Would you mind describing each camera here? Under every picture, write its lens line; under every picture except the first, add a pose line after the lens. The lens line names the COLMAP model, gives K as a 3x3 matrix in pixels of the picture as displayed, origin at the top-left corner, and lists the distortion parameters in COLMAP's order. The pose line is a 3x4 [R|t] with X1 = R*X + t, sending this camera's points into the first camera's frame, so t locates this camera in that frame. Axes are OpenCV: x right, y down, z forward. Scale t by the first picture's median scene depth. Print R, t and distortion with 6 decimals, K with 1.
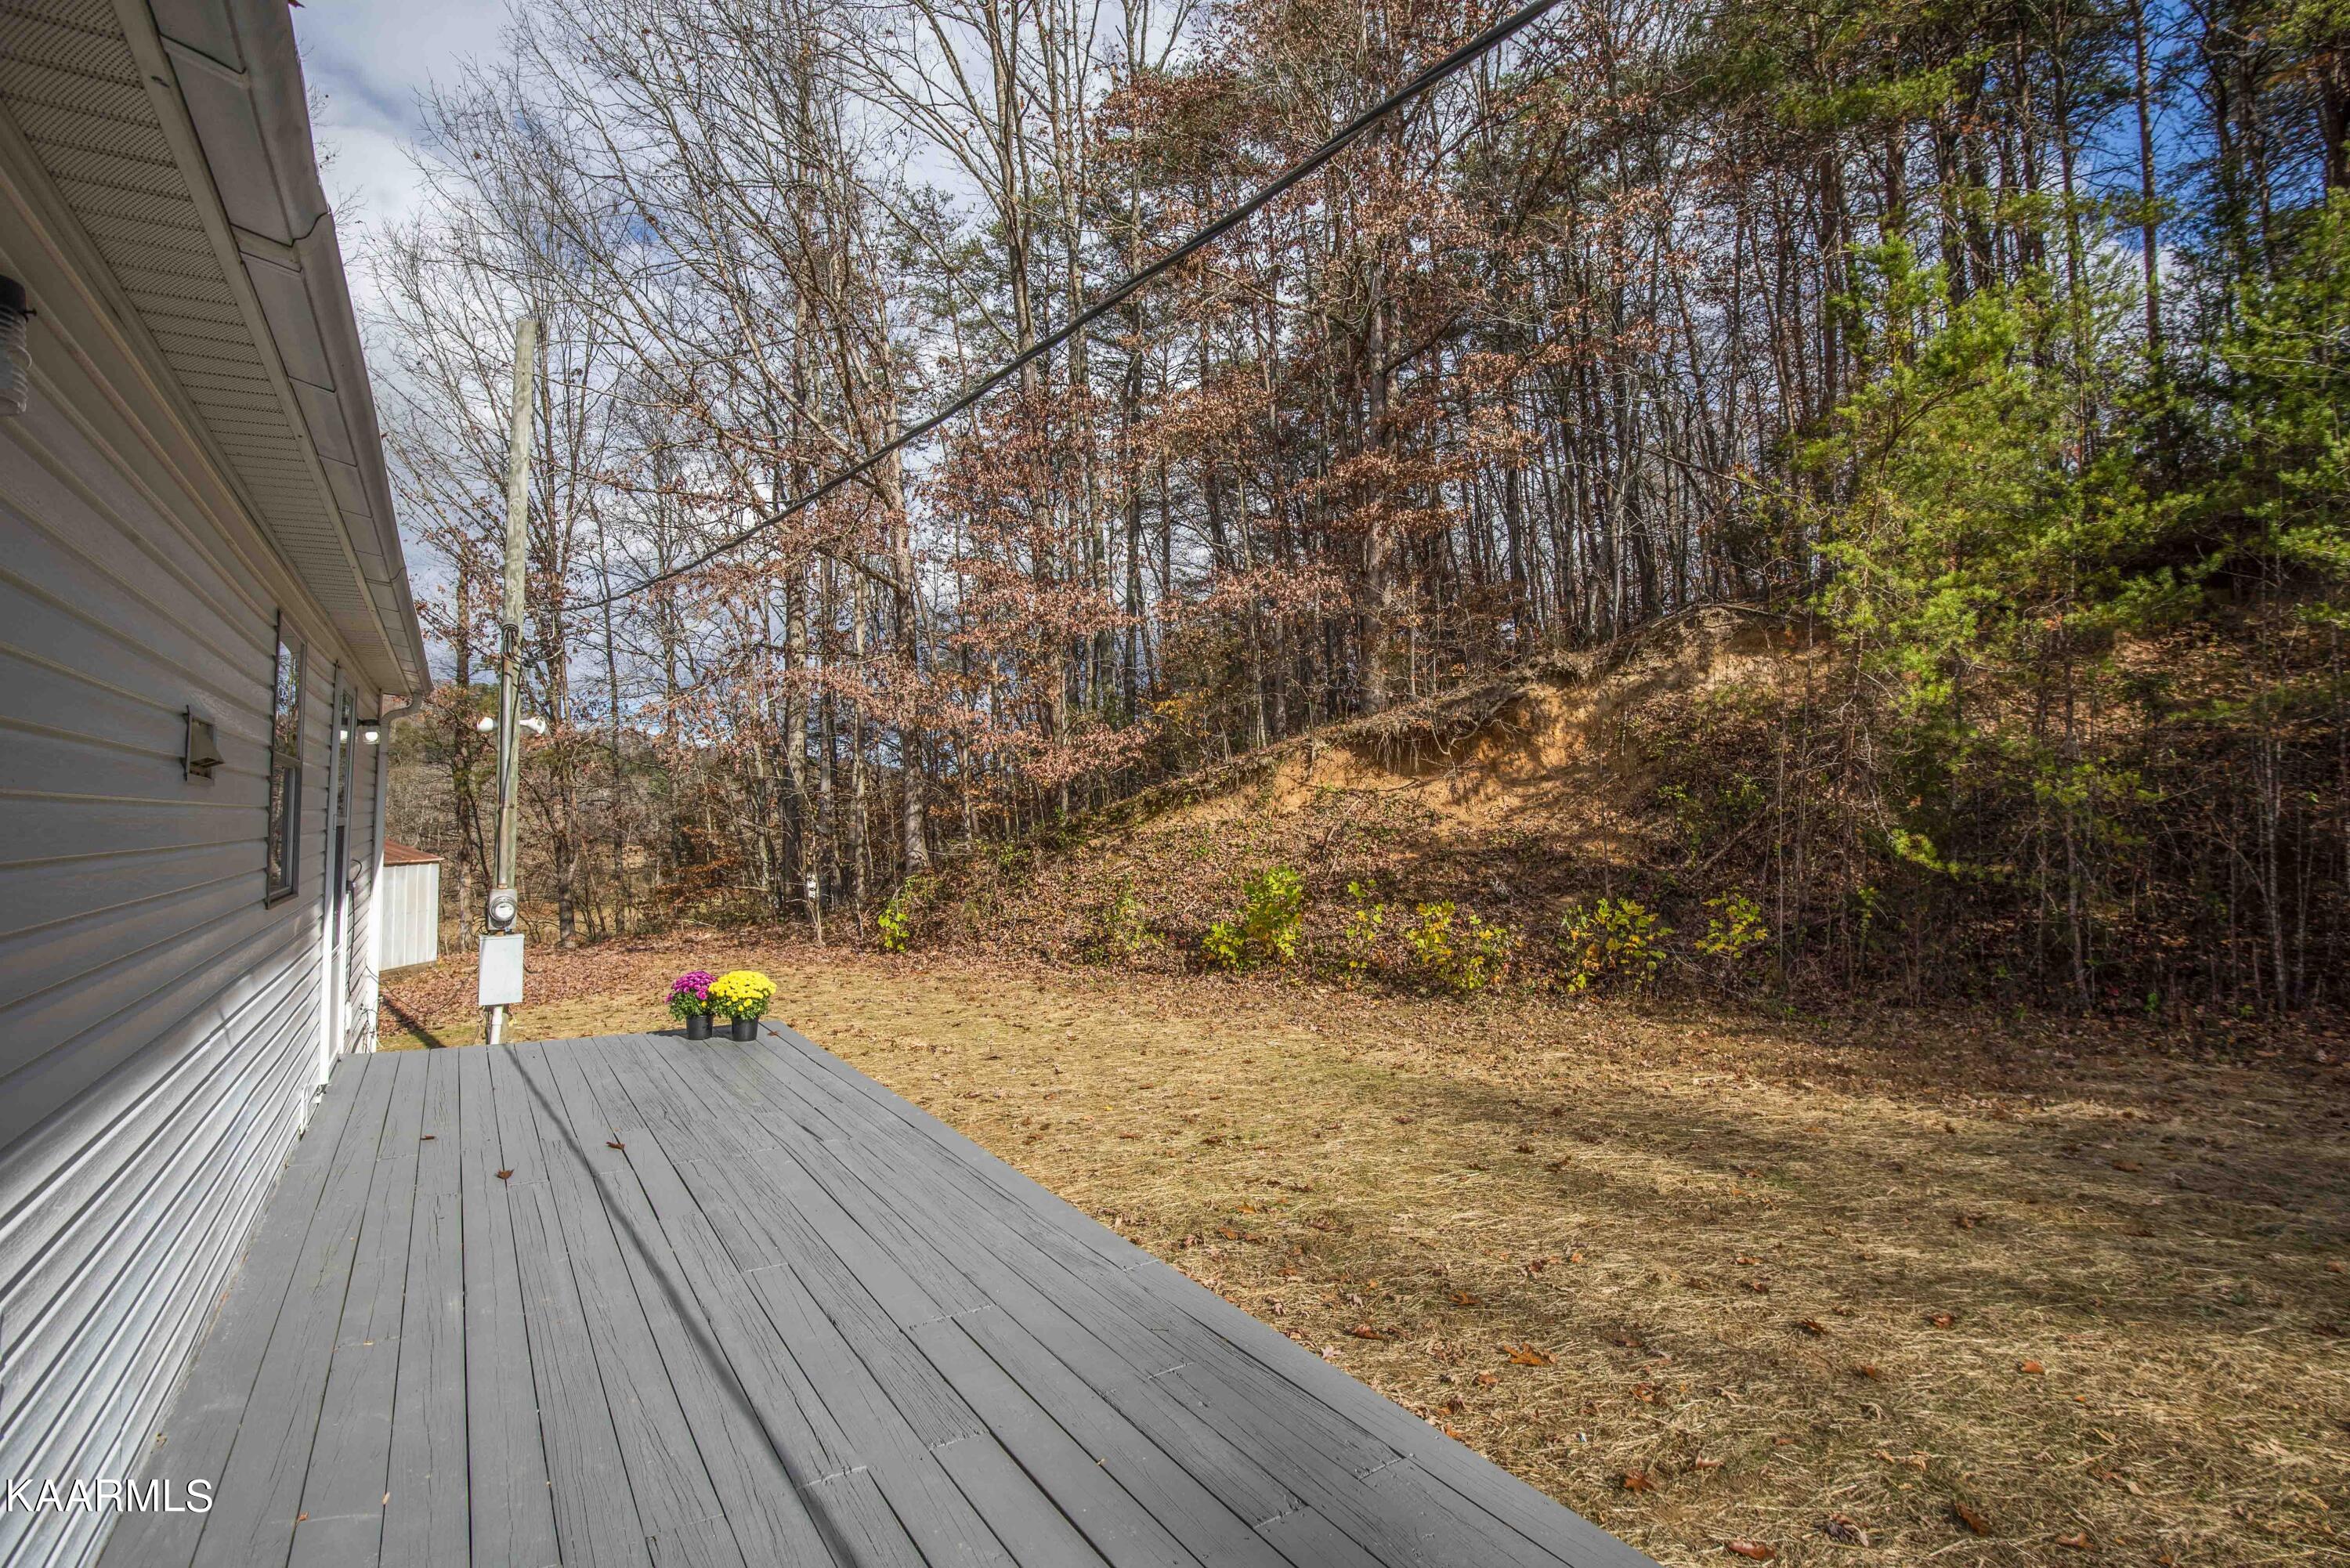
lens RADIAL K [[1073.8, 0, 1179.3], [0, 1073.8, 784.2], [0, 0, 1]] dist [-0.026309, -0.006614]
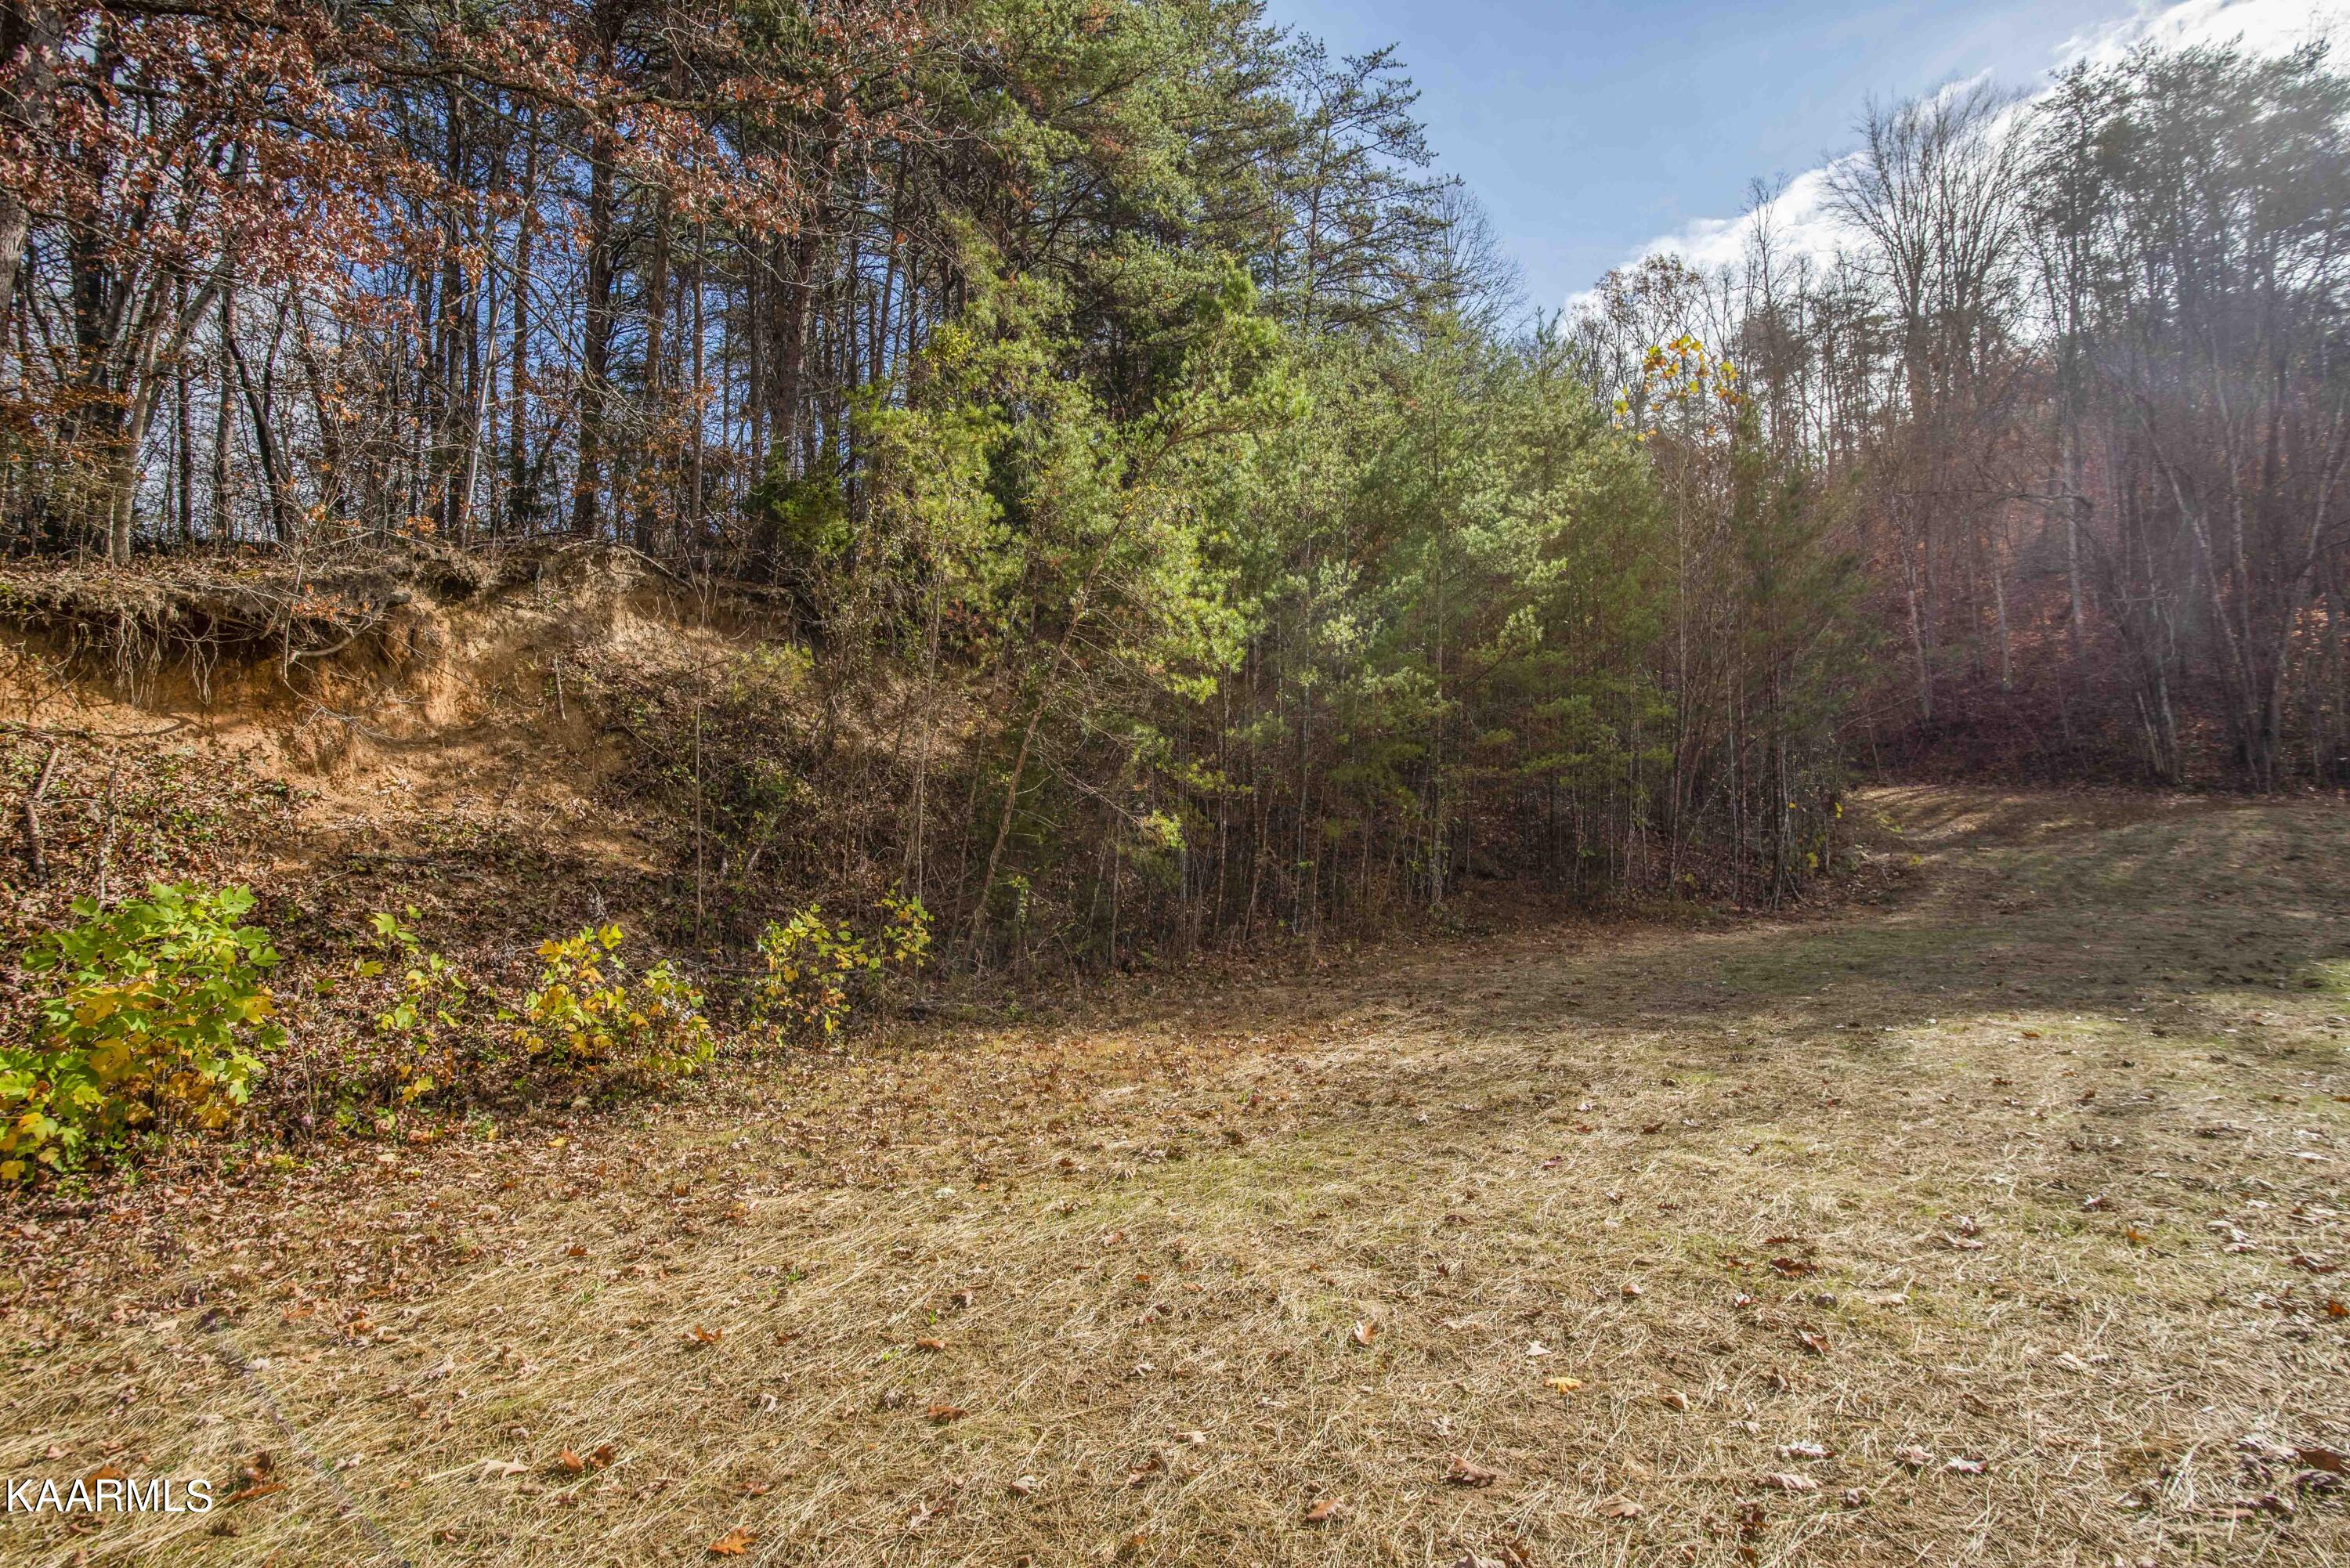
lens RADIAL K [[1073.8, 0, 1195.5], [0, 1073.8, 786.4], [0, 0, 1]] dist [-0.026309, -0.006614]
pose [[0.075943, 0.069041, 0.994719, -0.225071], [-0.013584, 0.997579, -0.068202, 0.054425], [-0.997020, -0.008332, 0.076697, 0.516509]]
